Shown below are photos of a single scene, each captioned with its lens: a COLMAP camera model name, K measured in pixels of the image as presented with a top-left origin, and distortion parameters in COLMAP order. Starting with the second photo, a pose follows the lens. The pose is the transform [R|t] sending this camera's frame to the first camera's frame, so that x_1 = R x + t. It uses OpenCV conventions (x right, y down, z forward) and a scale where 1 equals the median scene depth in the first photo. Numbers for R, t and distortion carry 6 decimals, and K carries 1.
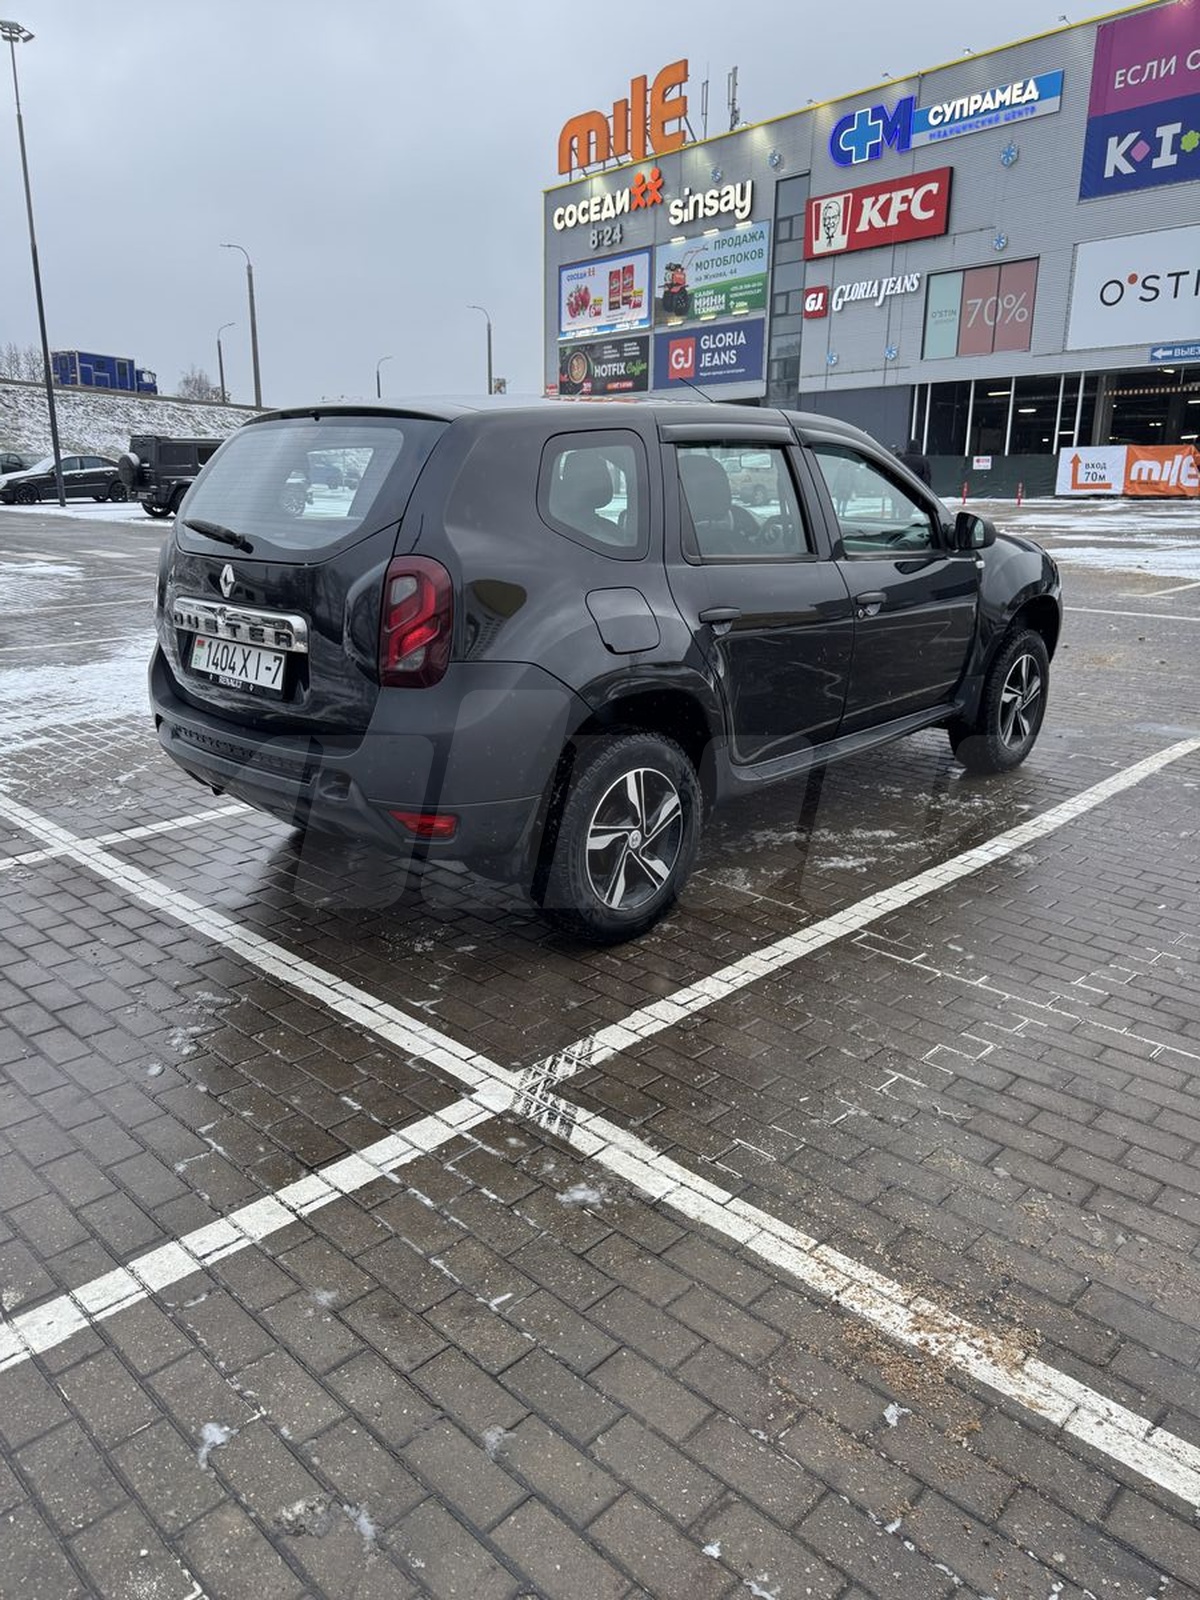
lens RADIAL K [[1136.4, 0, 600.0], [0, 1136.4, 800.0], [0, 0, 1]] dist [0.017974, -0.018834]
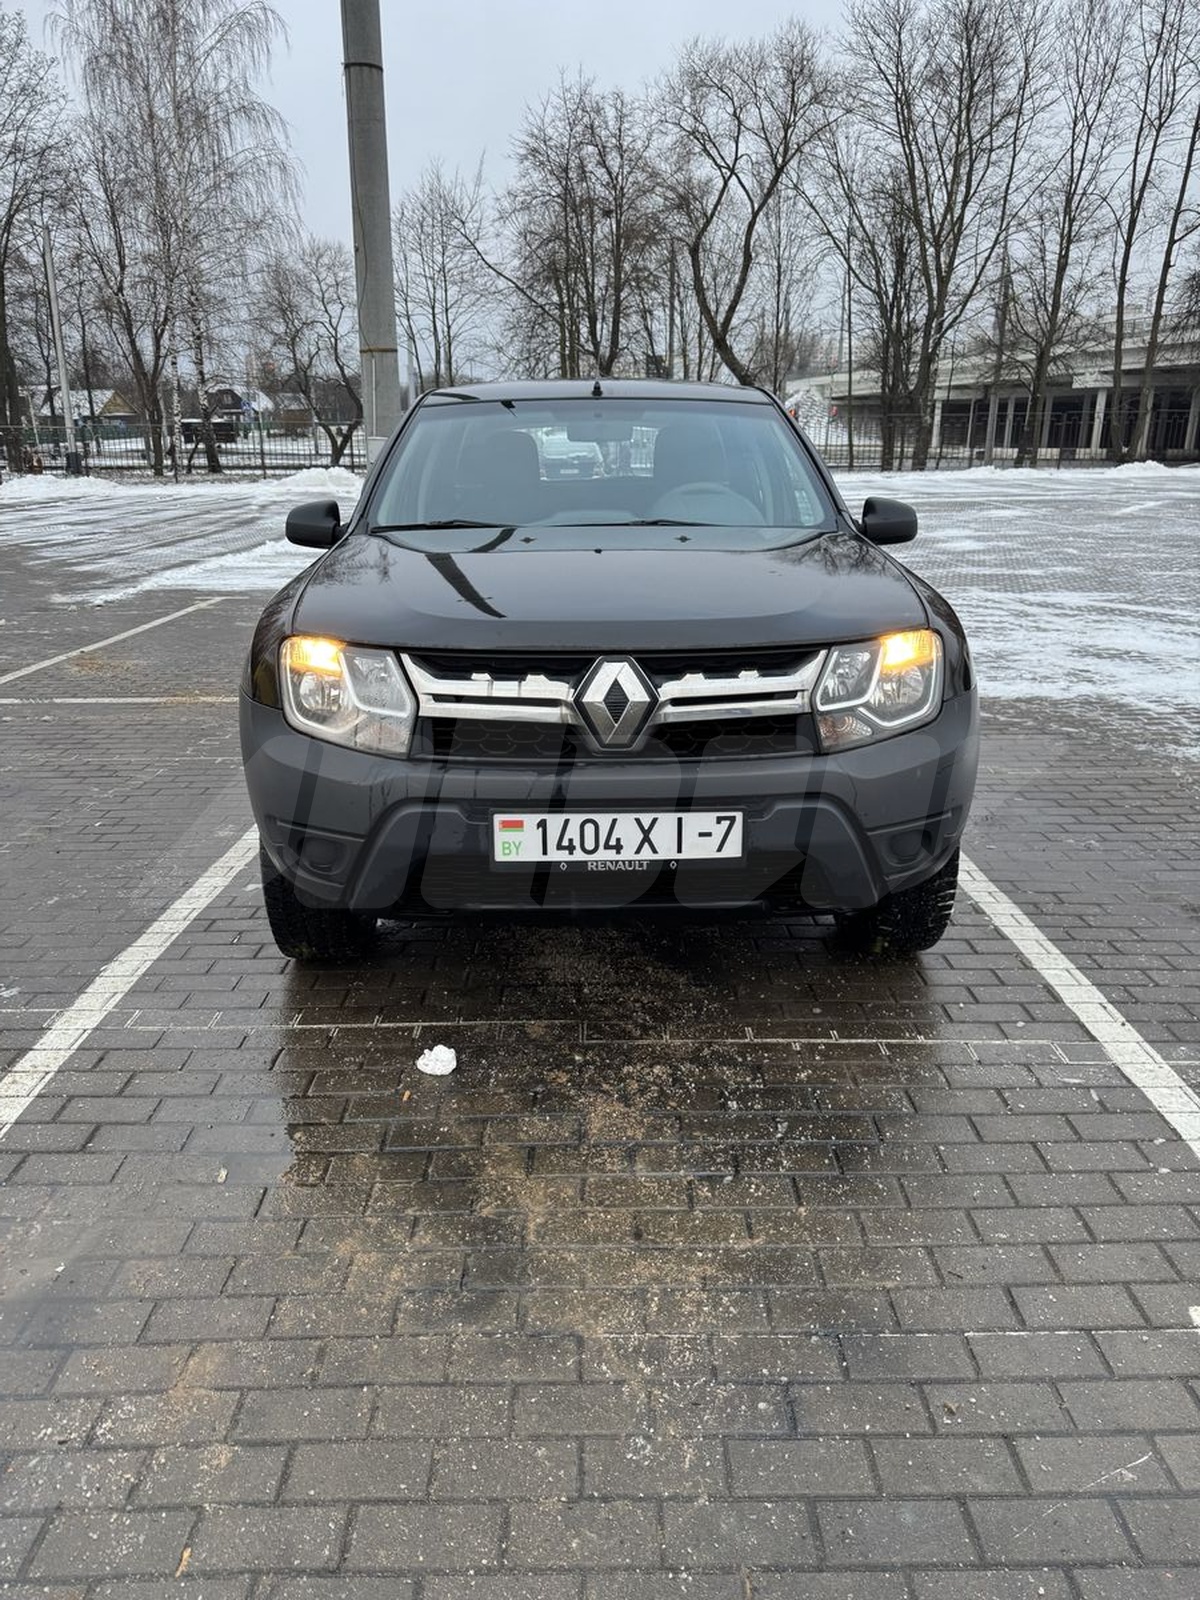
lens RADIAL K [[1132.2, 0, 600.0], [0, 1132.2, 800.0], [0, 0, 1]] dist [0.027177, -0.023525]
pose [[-0.713936, 0.205016, -0.669526, 0.087372], [-0.193615, 0.861096, 0.470134, -0.055500], [0.672911, 0.465276, -0.575073, 0.194365]]
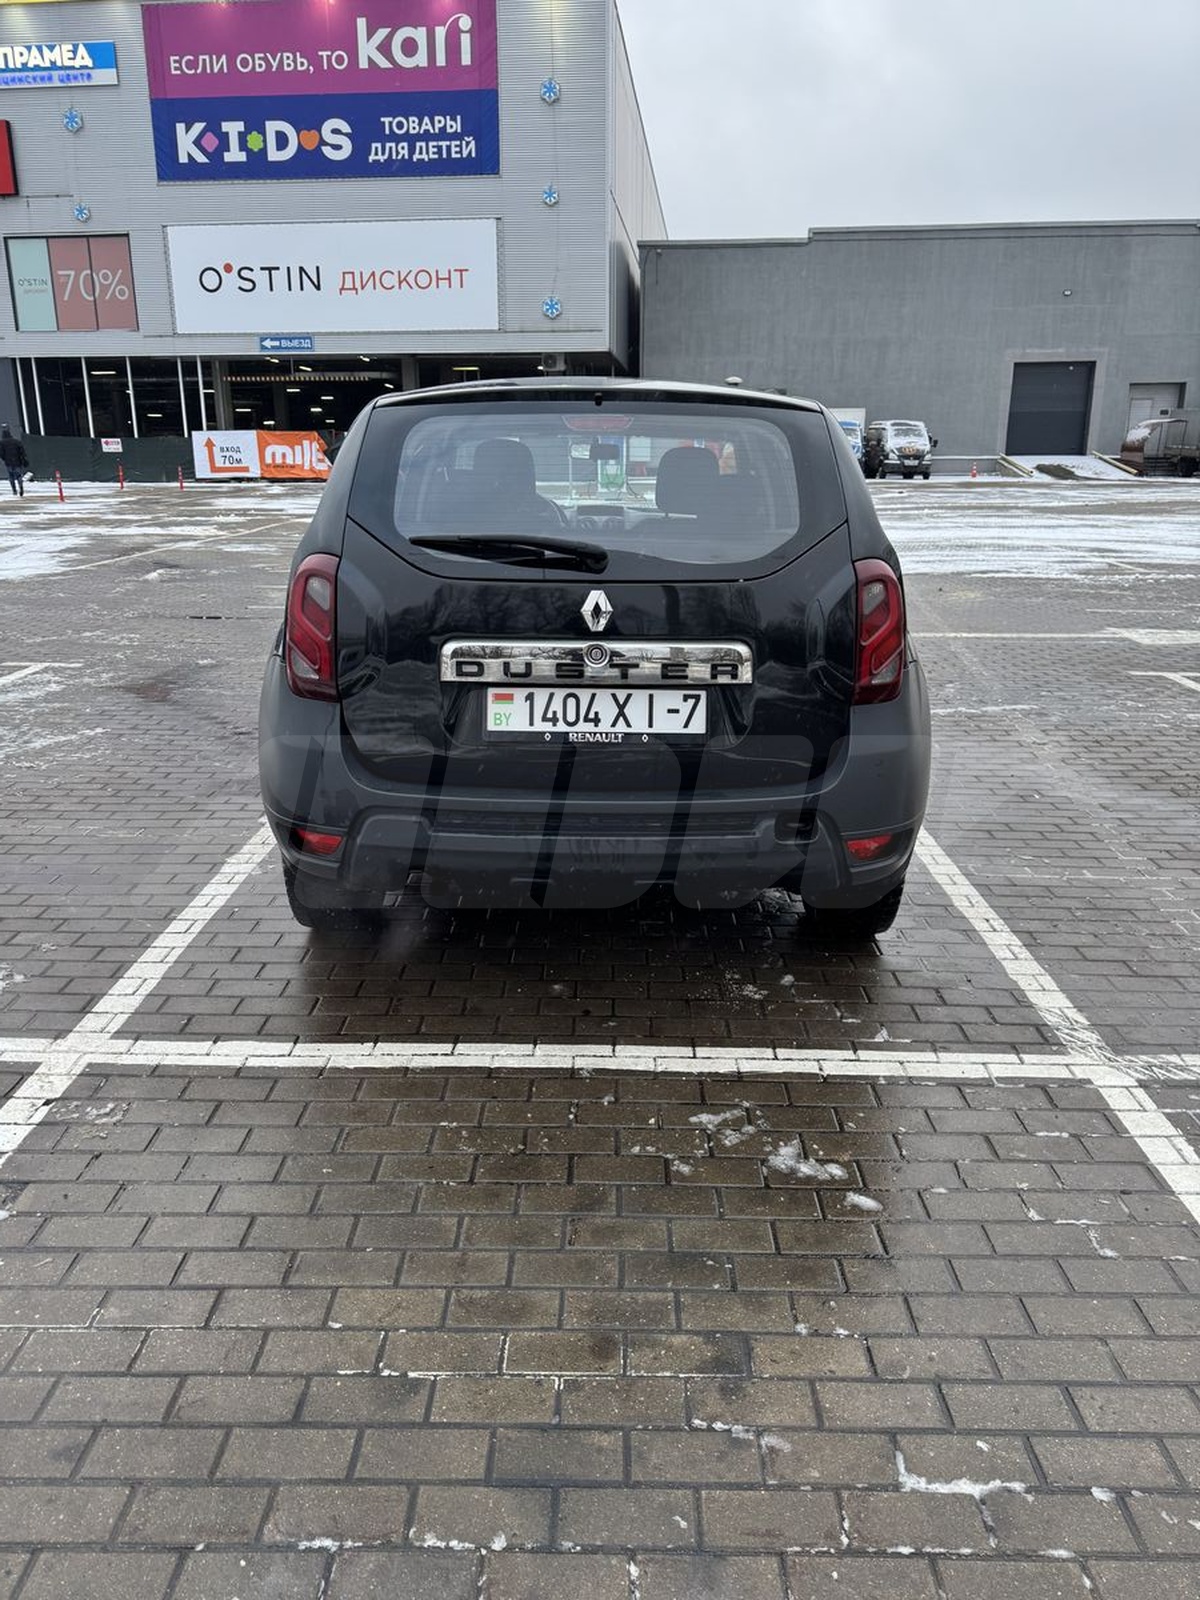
lens RADIAL K [[1132.2, 0, 600.0], [0, 1132.2, 800.0], [0, 0, 1]] dist [0.027177, -0.023525]
pose [[0.723701, -0.197653, 0.661203, -0.071821], [0.187802, 0.978355, 0.086905, -0.010897], [-0.664069, 0.061282, 0.745156, 0.035219]]
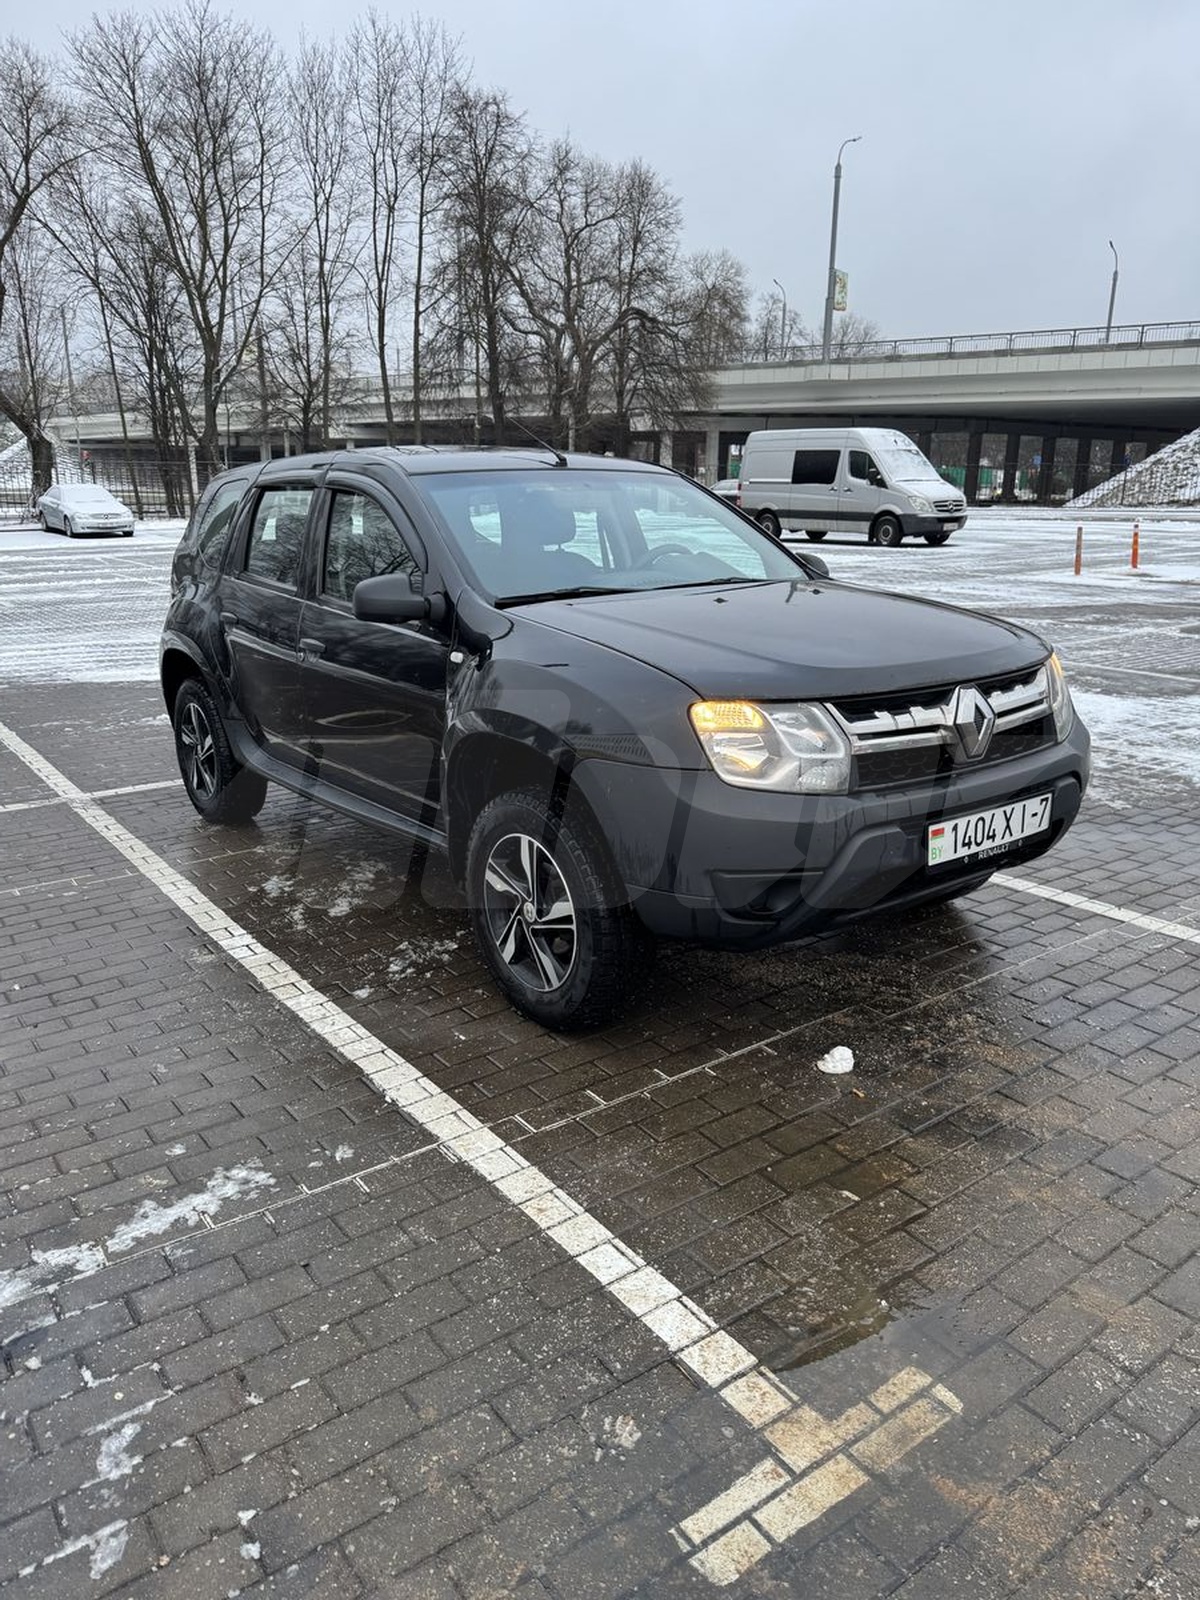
lens RADIAL K [[1128.7, 0, 619.2], [0, 1128.7, 810.5], [0, 0, 1]] dist [0.003703, -0.002086]
pose [[-0.177504, 0.265306, -0.947684, 0.120505], [-0.266968, 0.913885, 0.305848, -0.043377], [0.947217, 0.307290, -0.091390, 0.145948]]
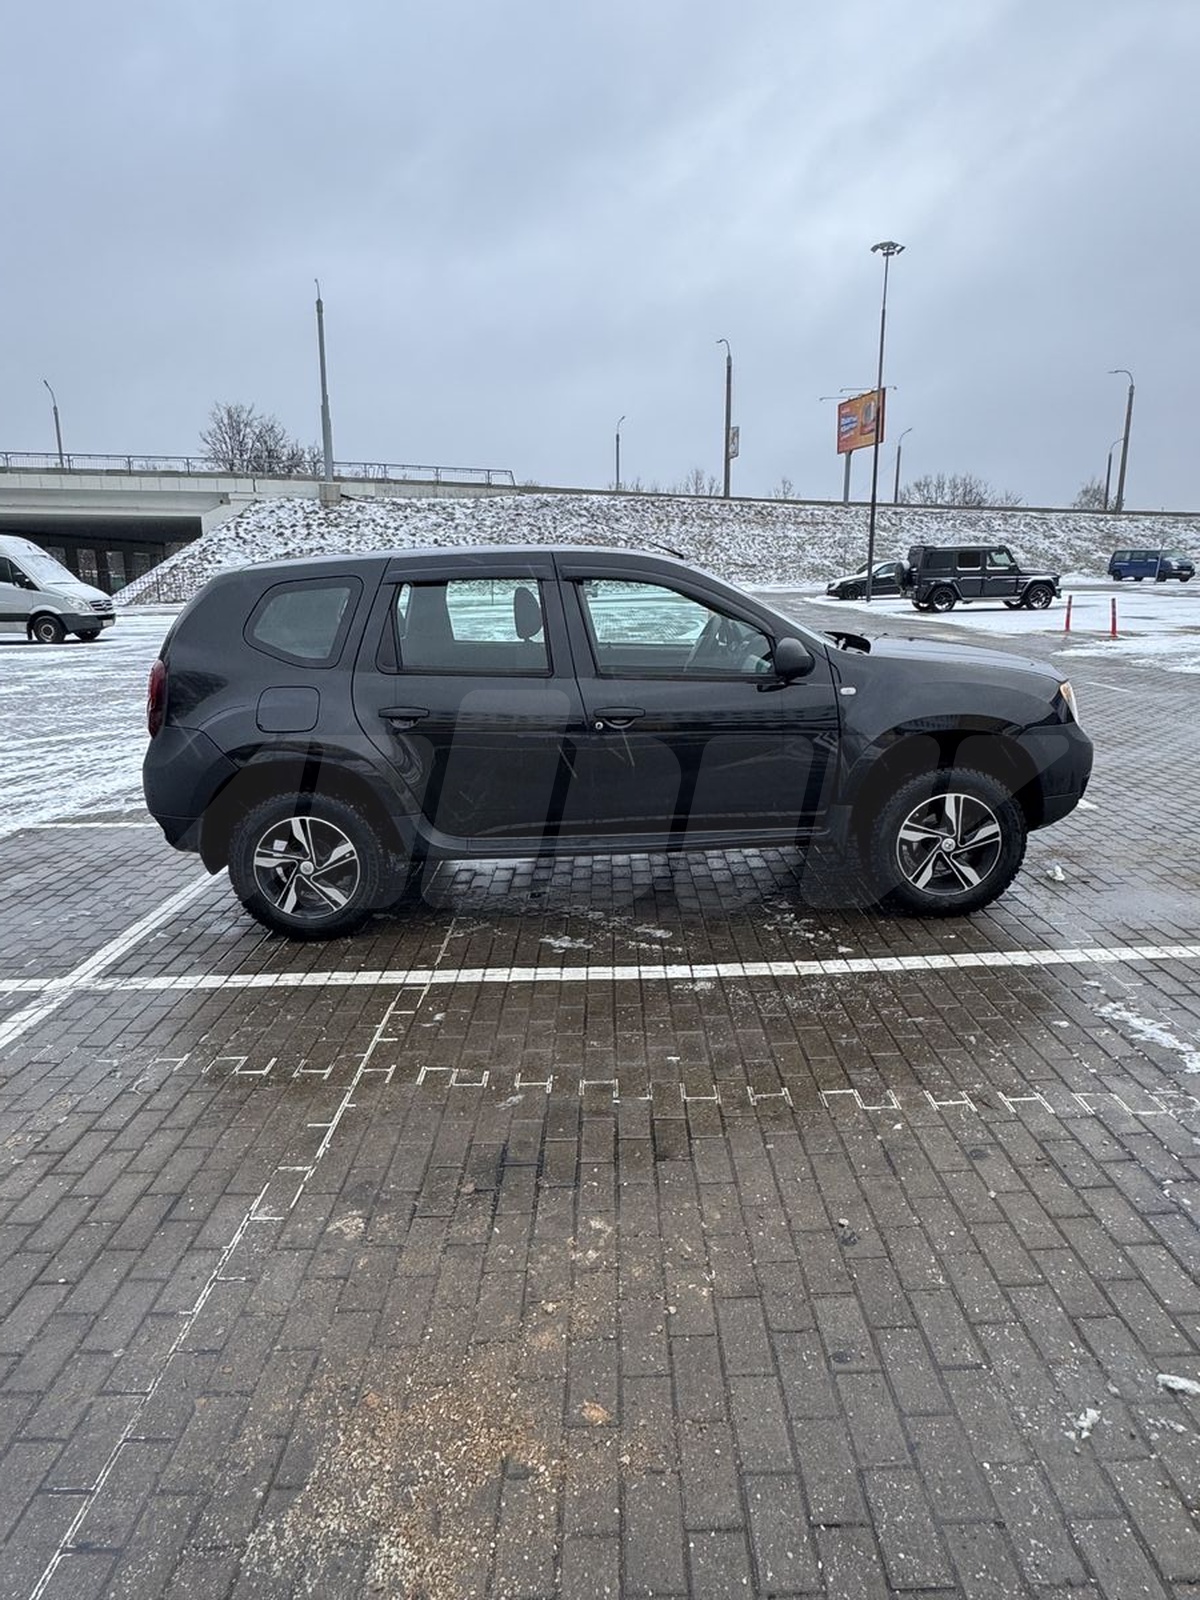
lens RADIAL K [[946.3, 0, 592.2], [0, 946.3, 808.8], [0, 0, 1]] dist [-0.011230, -0.000064]
pose [[0.688750, 0.154231, -0.708404, 0.094121], [-0.176924, 0.983325, 0.042070, -0.012780], [0.703080, 0.096357, 0.704552, 0.037290]]
